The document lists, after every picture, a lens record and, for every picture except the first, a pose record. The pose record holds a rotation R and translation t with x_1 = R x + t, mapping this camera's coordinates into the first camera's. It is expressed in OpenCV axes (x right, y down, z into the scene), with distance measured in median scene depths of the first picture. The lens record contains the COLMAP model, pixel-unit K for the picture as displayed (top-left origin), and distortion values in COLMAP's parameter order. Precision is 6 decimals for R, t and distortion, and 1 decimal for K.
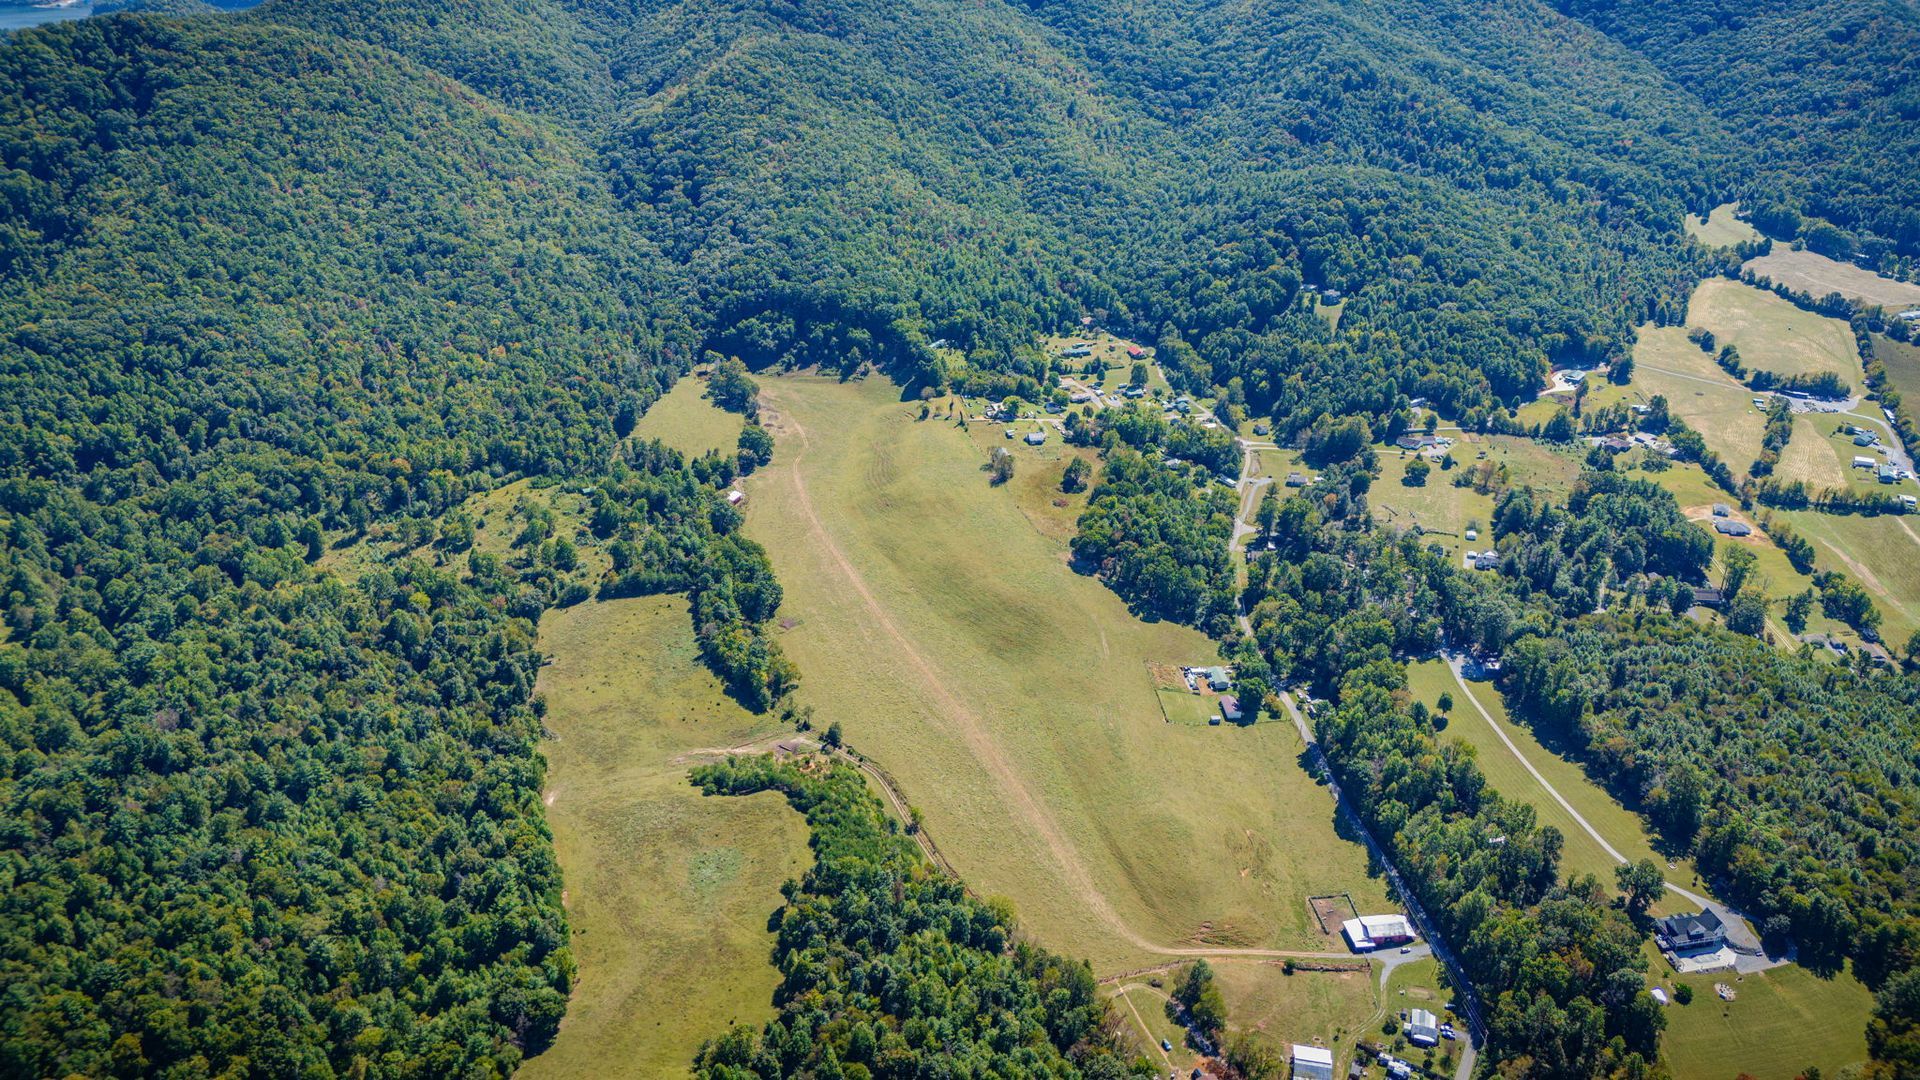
lens RADIAL K [[1410.2, 0, 945.2], [0, 1410.2, 550.9], [0, 0, 1]] dist [0.071925, -0.078229]
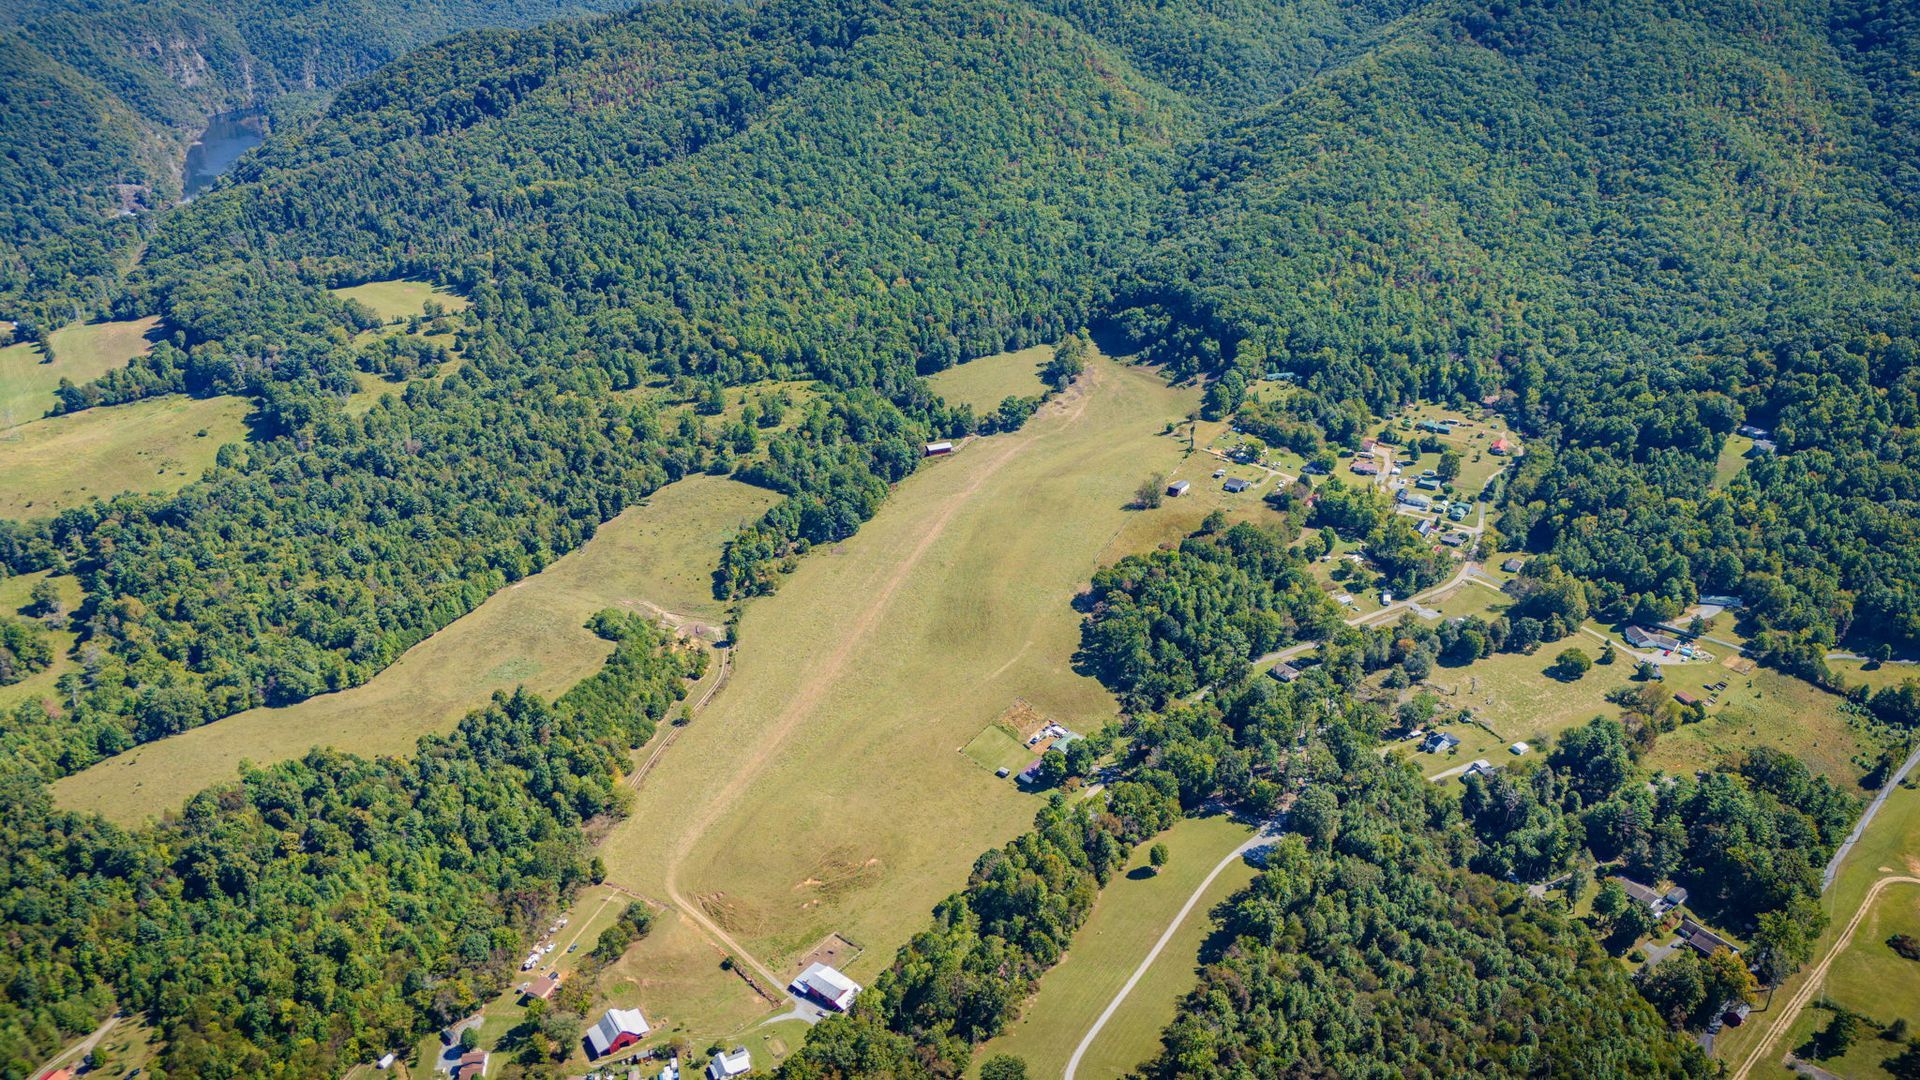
lens RADIAL K [[1410.2, 0, 942.8], [0, 1410.2, 541.2], [0, 0, 1]] dist [0.071925, -0.078229]
pose [[0.706883, 0.325224, -0.628128, 0.488492], [-0.325691, 0.937944, 0.119109, -0.087229], [0.627886, 0.120379, 0.768939, 0.156592]]
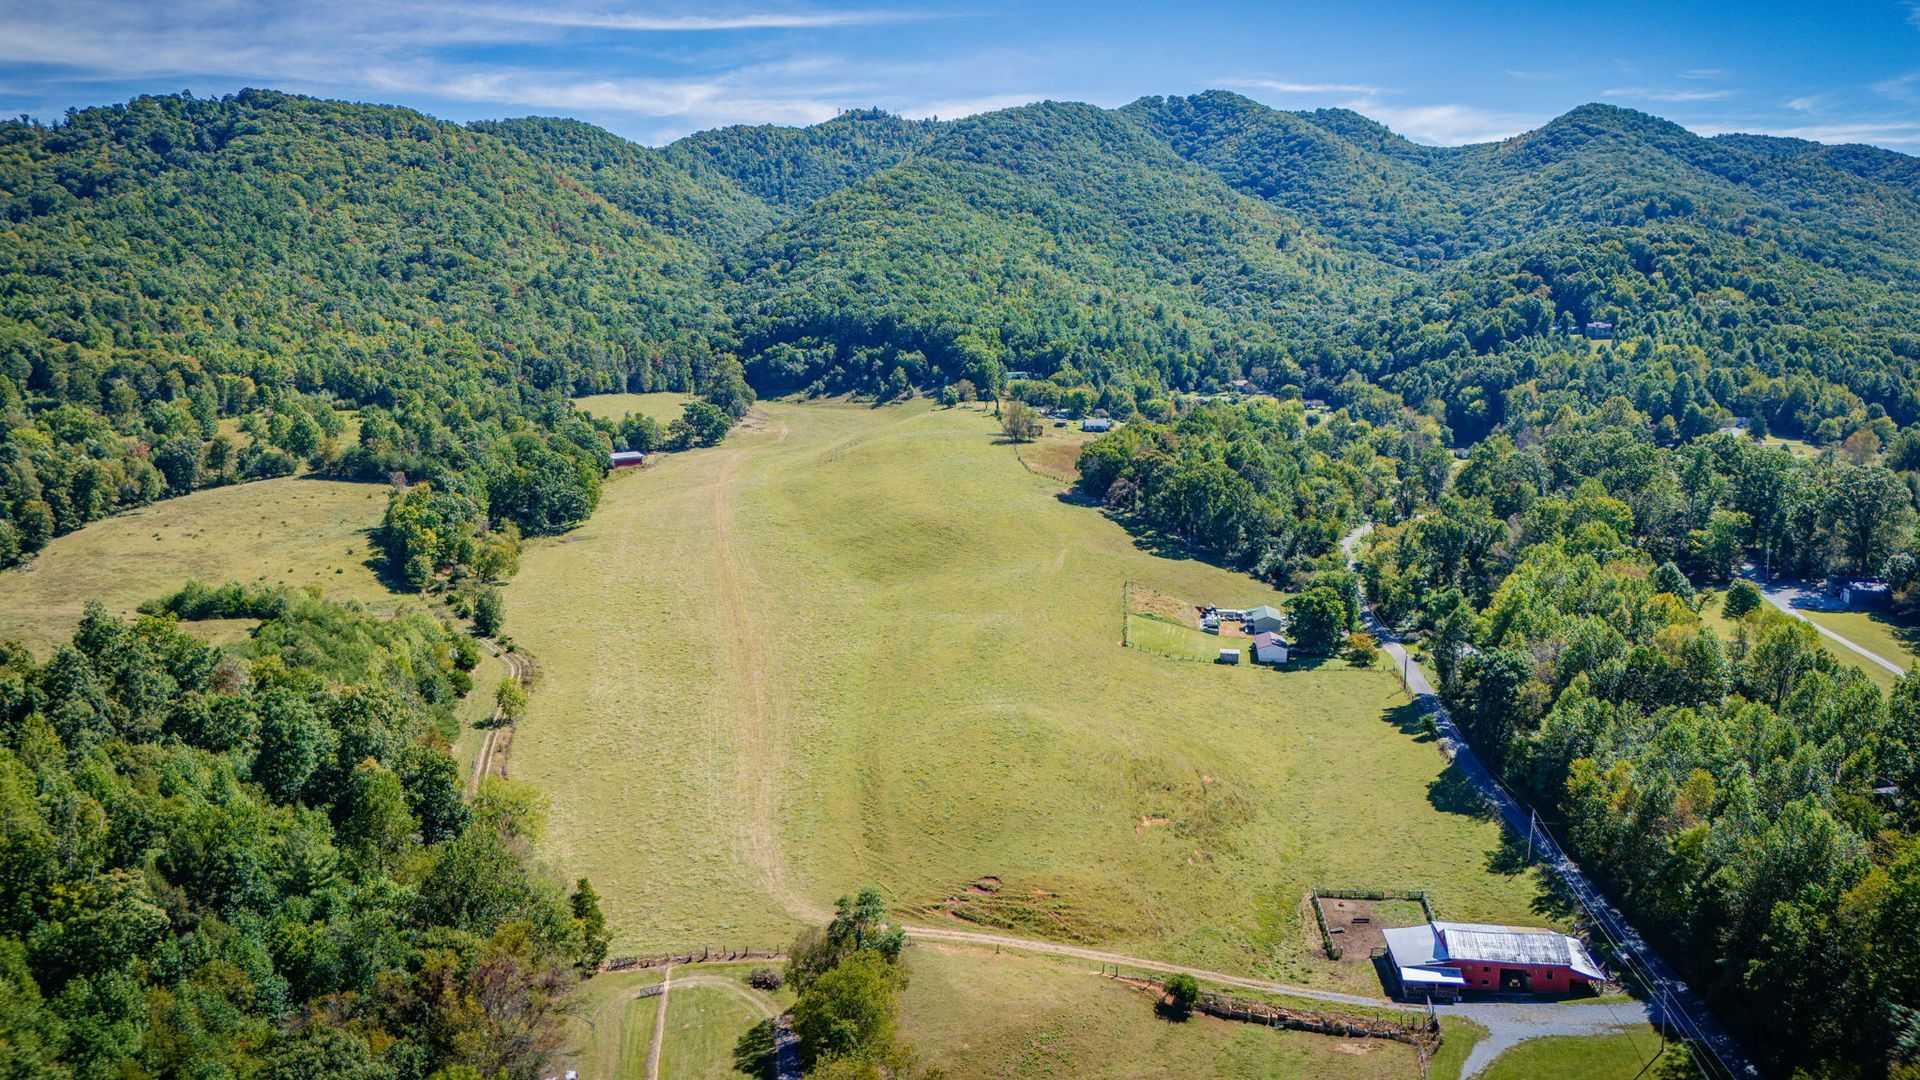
lens RADIAL K [[1410.2, 0, 949.6], [0, 1410.2, 552.9], [0, 0, 1]] dist [0.071925, -0.078229]
pose [[0.971281, 0.053014, -0.231956, 0.144130], [-0.119792, 0.951251, -0.284204, 0.162312], [0.205581, 0.303828, 0.930282, 0.358498]]
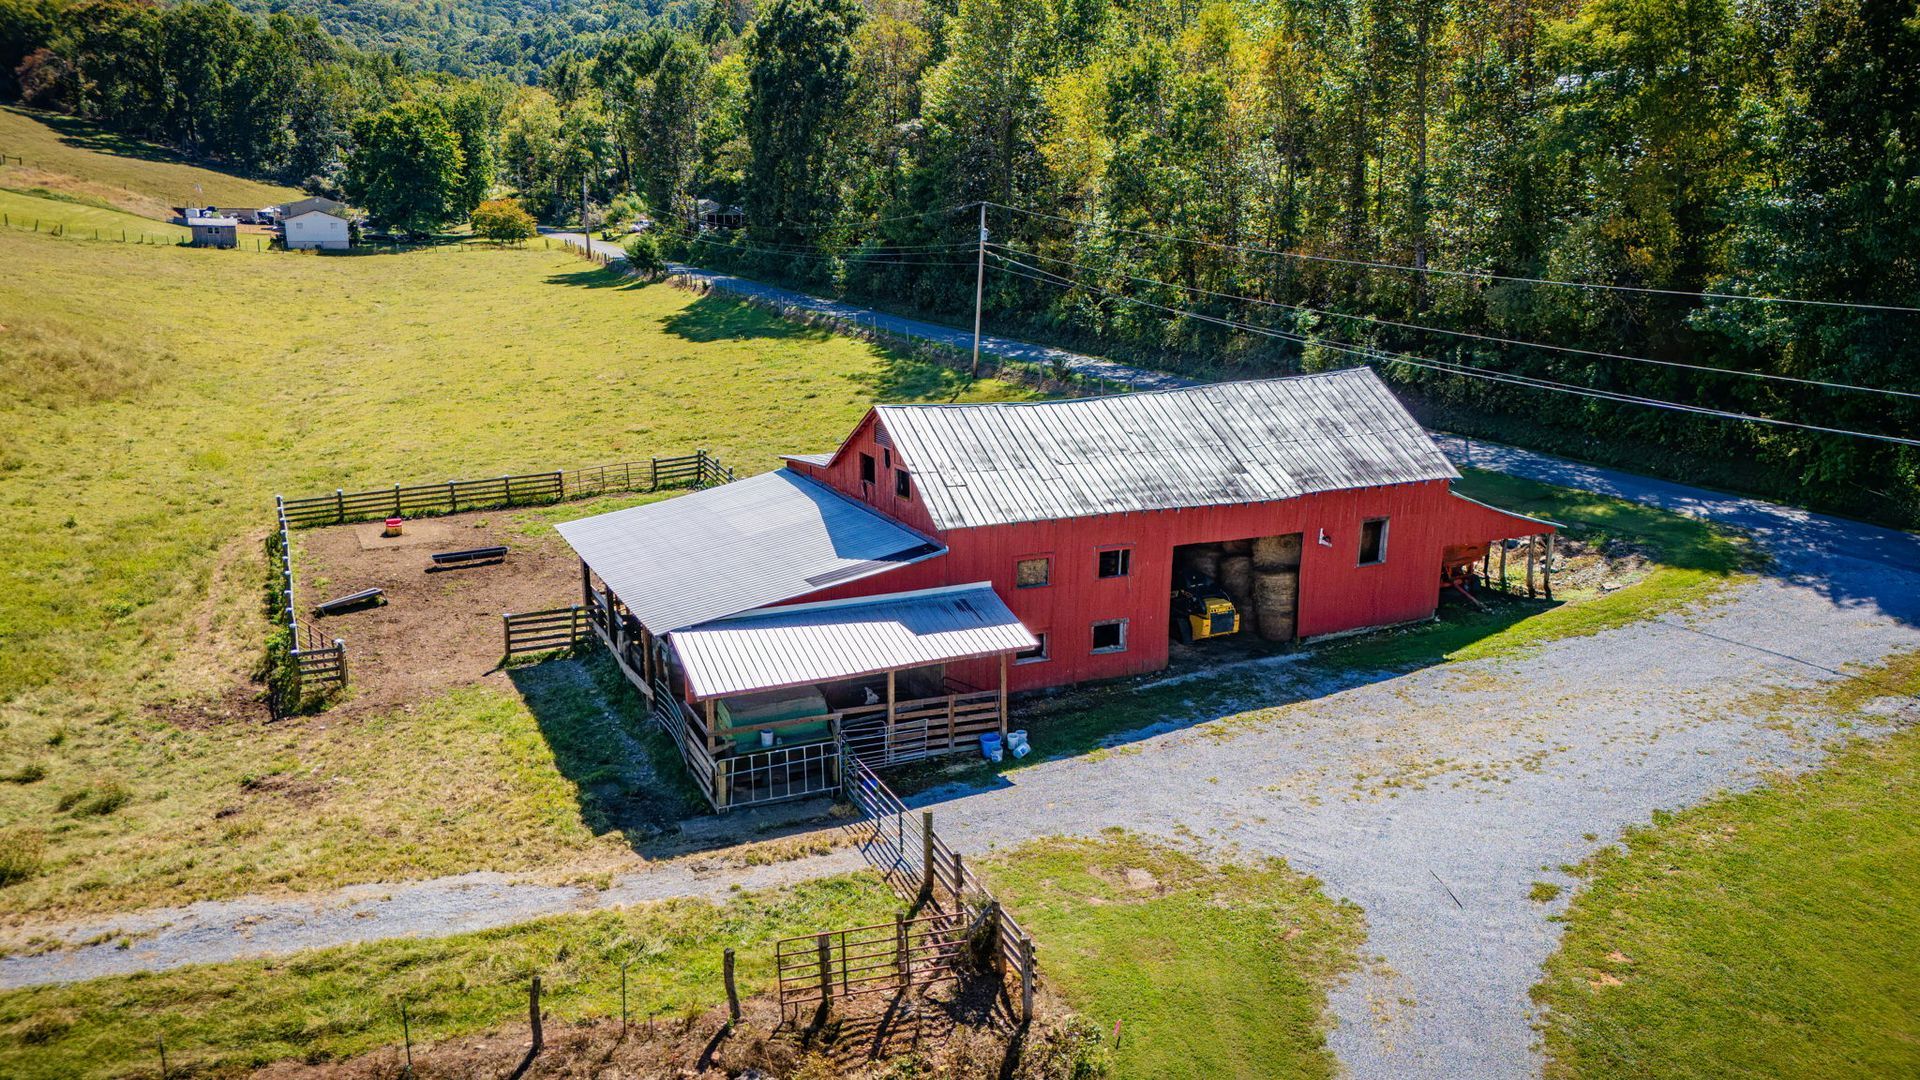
lens RADIAL K [[1410.2, 0, 959.2], [0, 1410.2, 545.2], [0, 0, 1]] dist [0.071925, -0.078229]
pose [[0.946396, -0.053544, 0.318541, 0.157523], [0.126666, 0.968697, -0.213500, 0.159031], [-0.297138, 0.242404, 0.923553, 0.530994]]
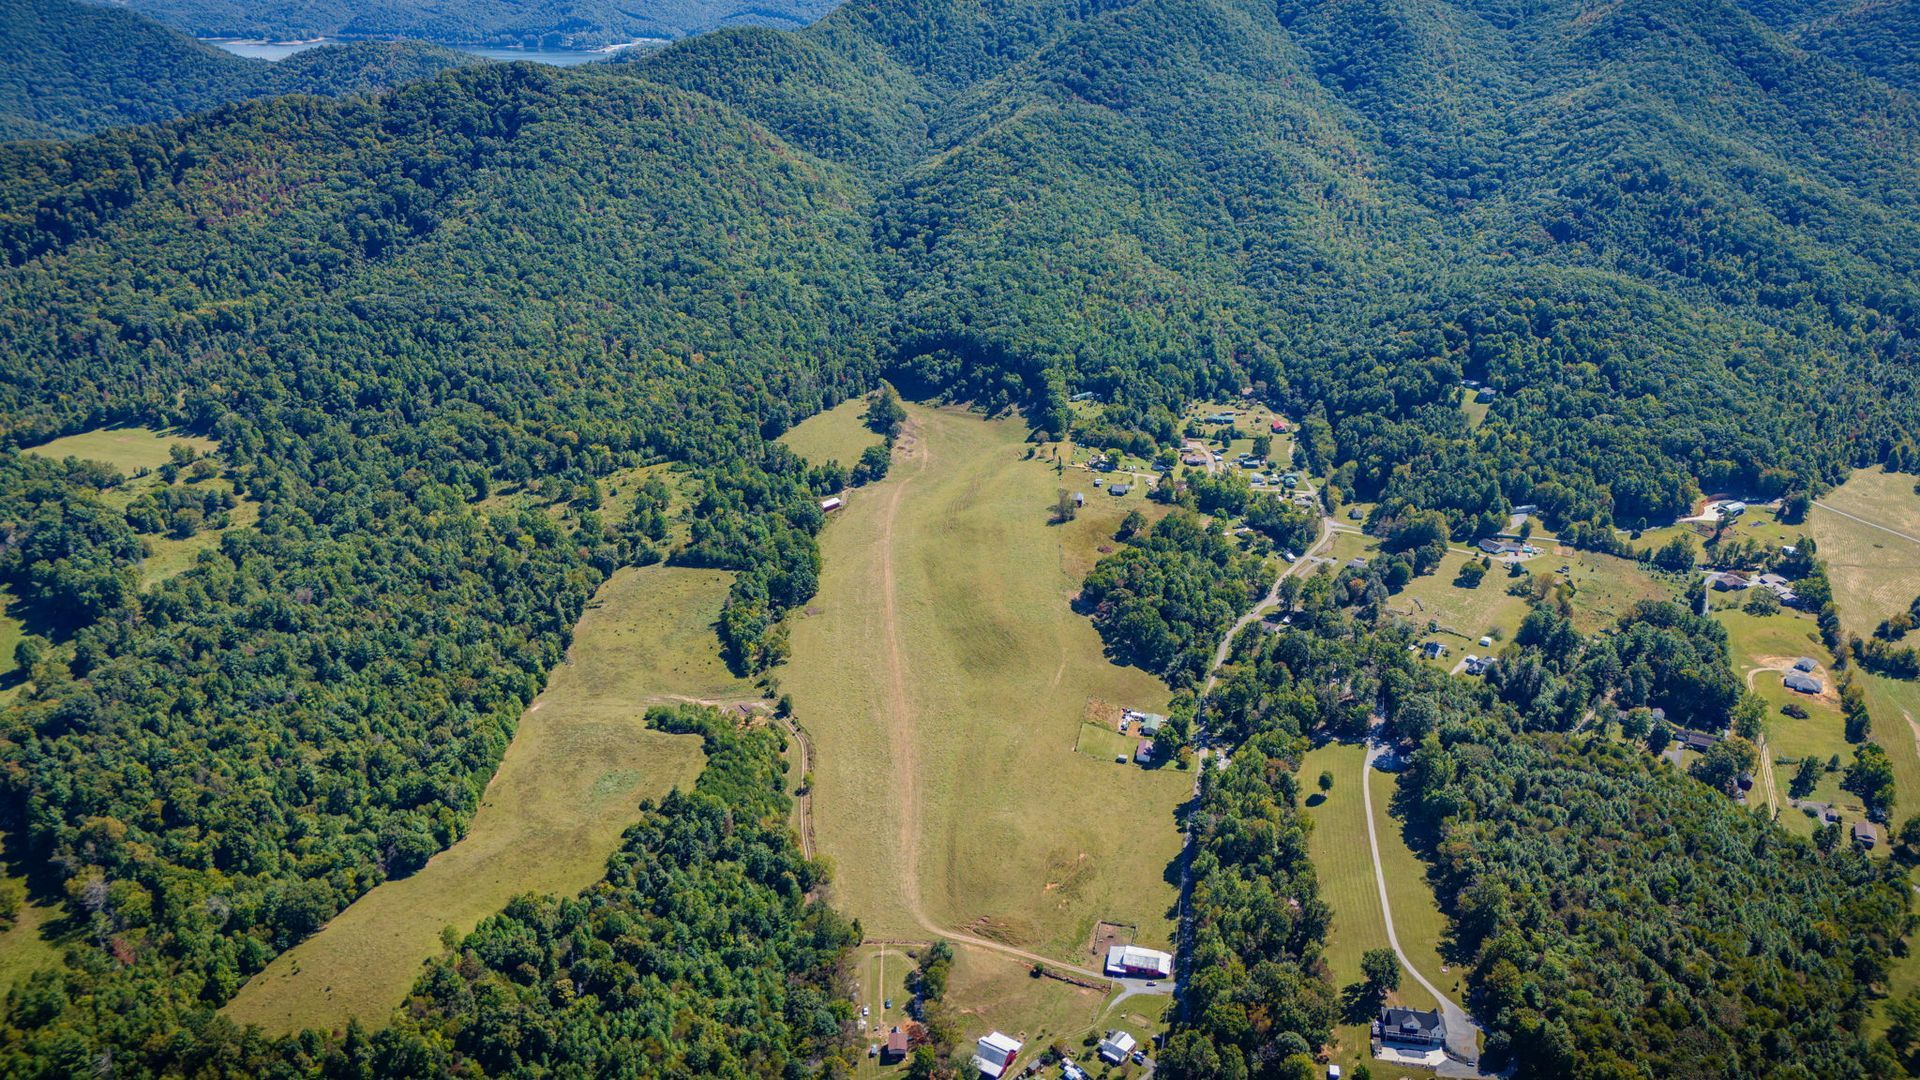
lens RADIAL K [[1410.2, 0, 942.8], [0, 1410.2, 548.6], [0, 0, 1]] dist [0.071925, -0.078229]
pose [[0.939776, 0.148632, -0.307781, 0.253496], [-0.161455, 0.986743, -0.016473, 0.002184], [0.301252, 0.065174, 0.951315, -0.040488]]
